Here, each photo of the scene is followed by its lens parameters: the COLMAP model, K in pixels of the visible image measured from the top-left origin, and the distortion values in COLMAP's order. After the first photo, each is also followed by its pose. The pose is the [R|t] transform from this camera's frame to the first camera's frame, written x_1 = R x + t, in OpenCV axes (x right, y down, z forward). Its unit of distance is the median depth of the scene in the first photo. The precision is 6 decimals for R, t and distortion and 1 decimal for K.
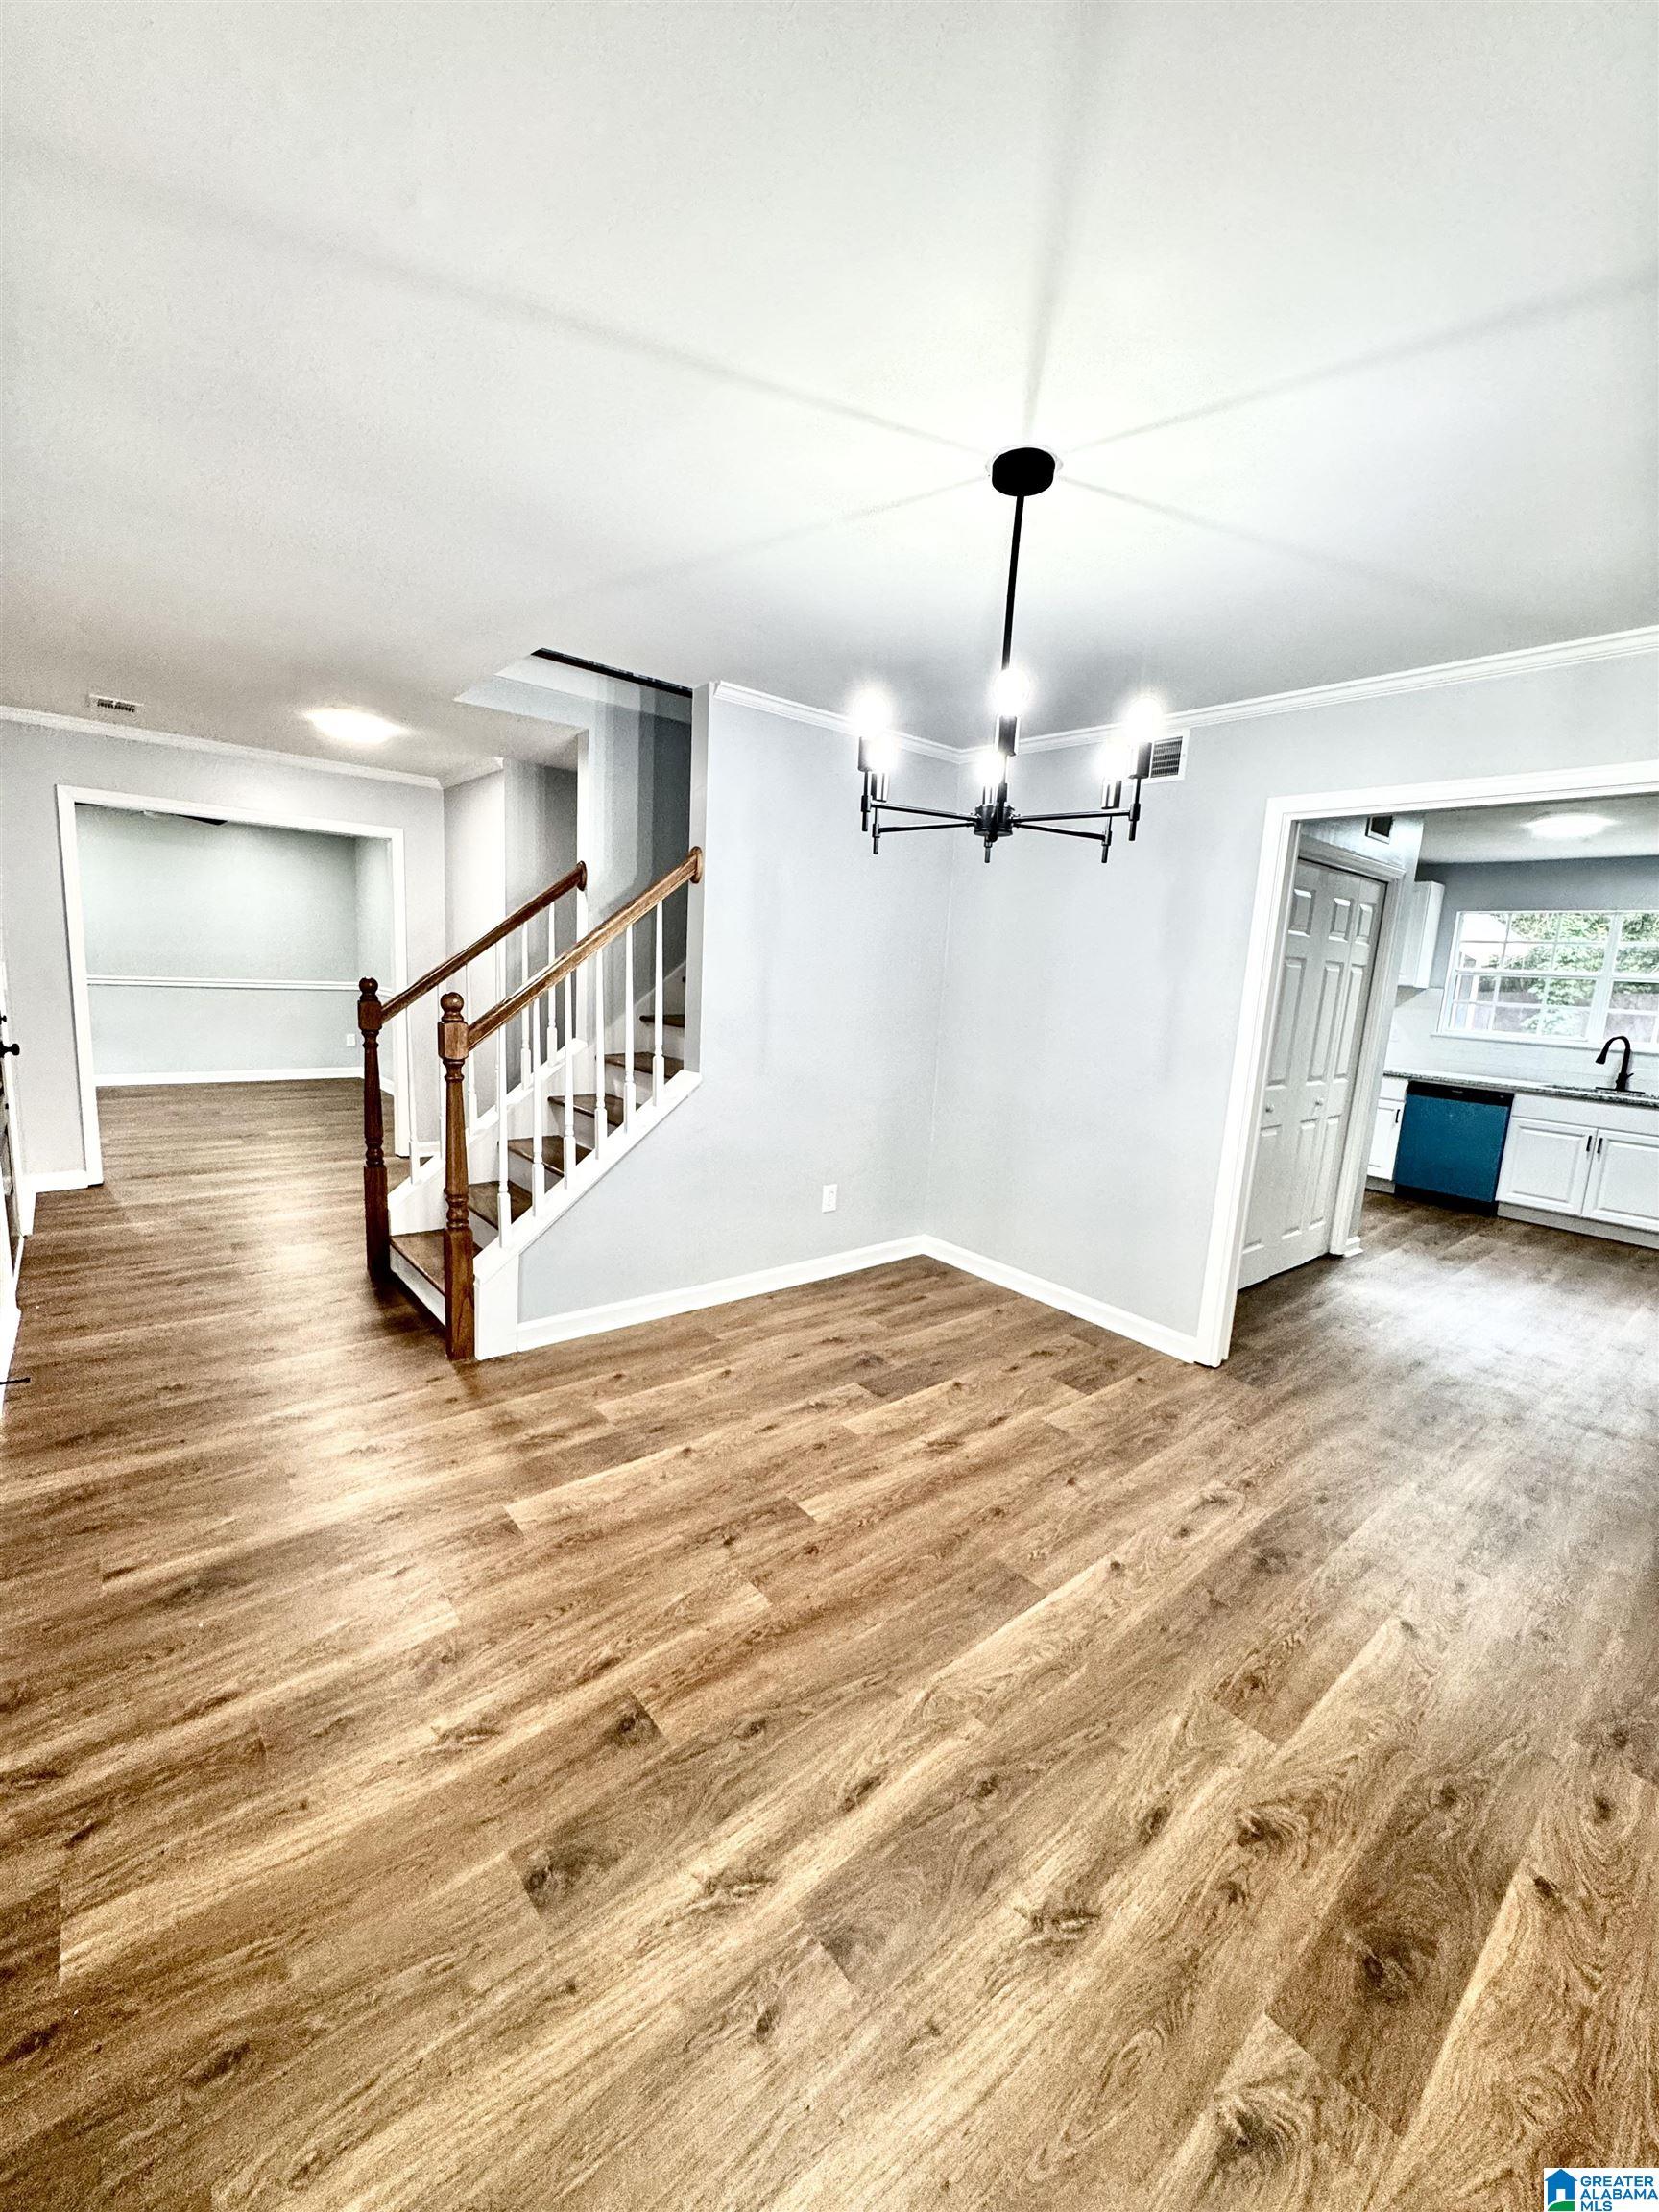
lens RADIAL K [[885.1, 0, 829.5], [0, 885.1, 1106.0], [0, 0, 1]] dist [-0.002340, -0.000022]
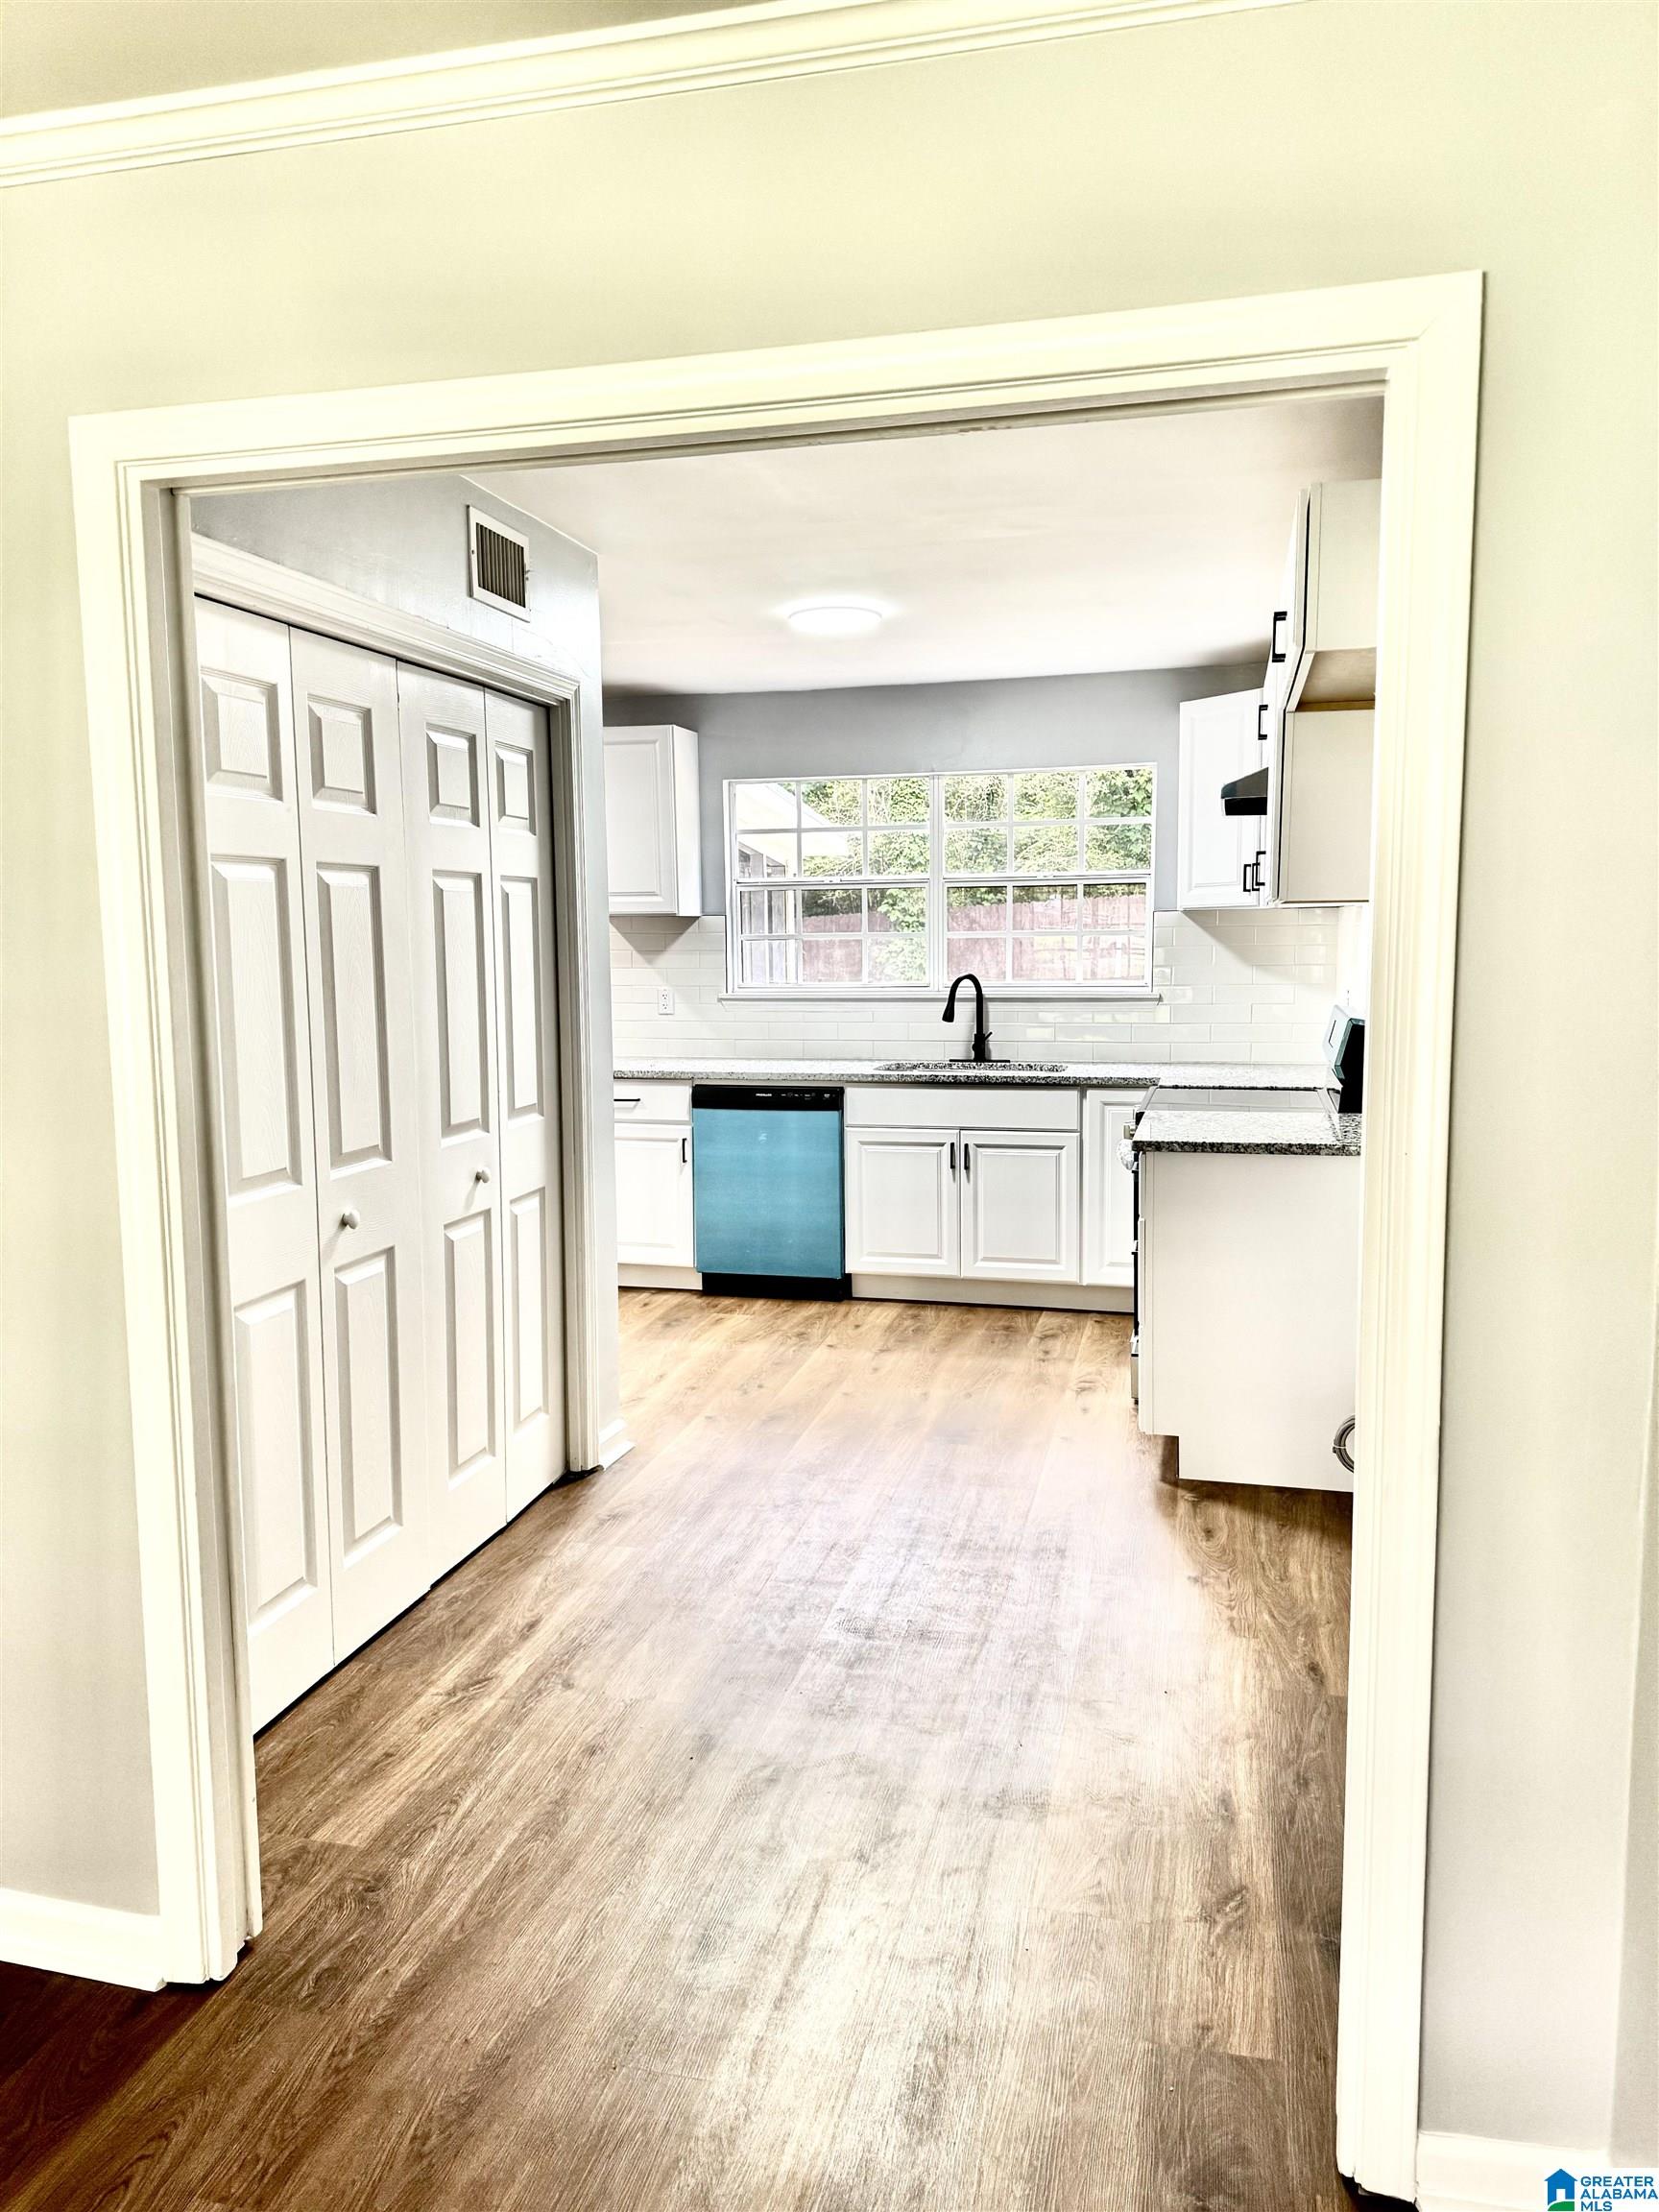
lens RADIAL K [[1538.3, 0, 829.5], [0, 1538.3, 1106.0], [0, 0, 1]] dist [0.029653, -0.062287]
pose [[0.807835, -0.131482, 0.574557, 0.189861], [0.149429, 0.988641, 0.016142, -0.020245], [-0.570153, 0.072815, 0.818306, 0.183235]]
